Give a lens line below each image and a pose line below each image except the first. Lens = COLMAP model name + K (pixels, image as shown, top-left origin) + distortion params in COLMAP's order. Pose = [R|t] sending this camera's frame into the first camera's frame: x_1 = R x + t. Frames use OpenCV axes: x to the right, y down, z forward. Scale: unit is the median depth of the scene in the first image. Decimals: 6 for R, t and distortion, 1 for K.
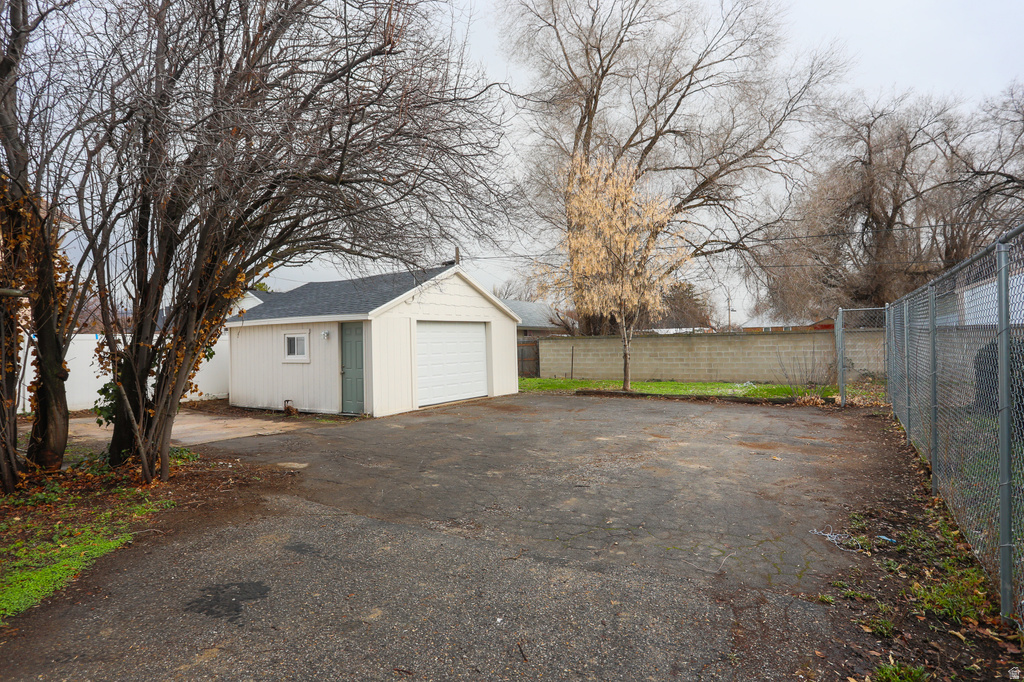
lens RADIAL K [[497.9, 0, 513.8], [0, 497.9, 336.4], [0, 0, 1]] dist [-0.051089, 0.000017]
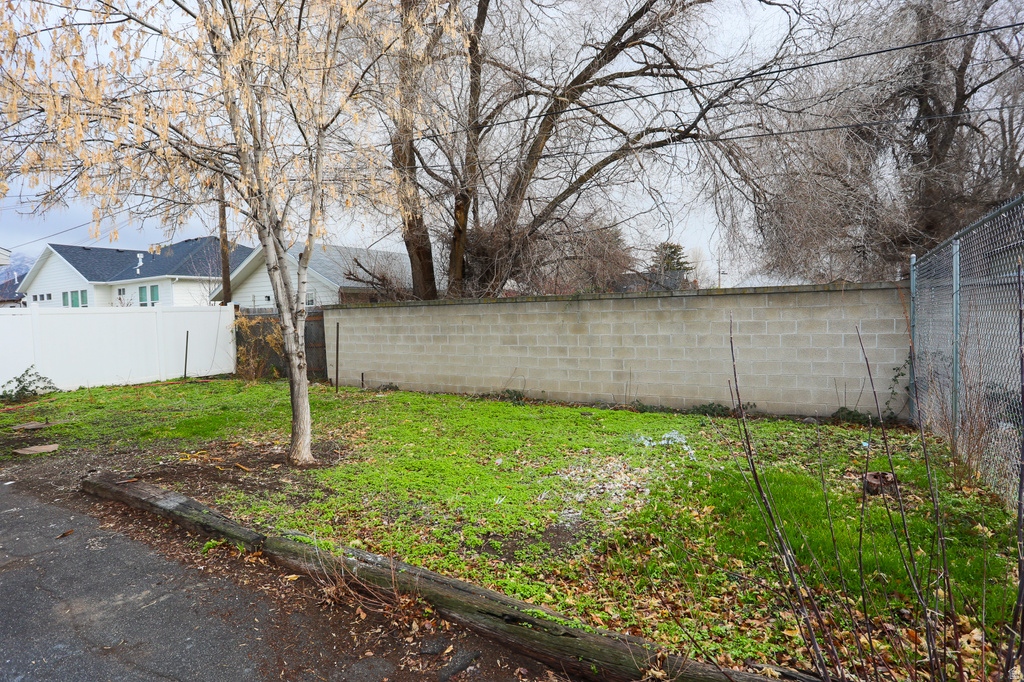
lens RADIAL K [[497.9, 0, 513.8], [0, 497.9, 336.4], [0, 0, 1]] dist [-0.051089, 0.000017]
pose [[0.999971, -0.007006, 0.002830, 0.283941], [0.006816, 0.998032, 0.062339, 0.003901], [-0.003261, -0.062317, 0.998051, 0.515862]]
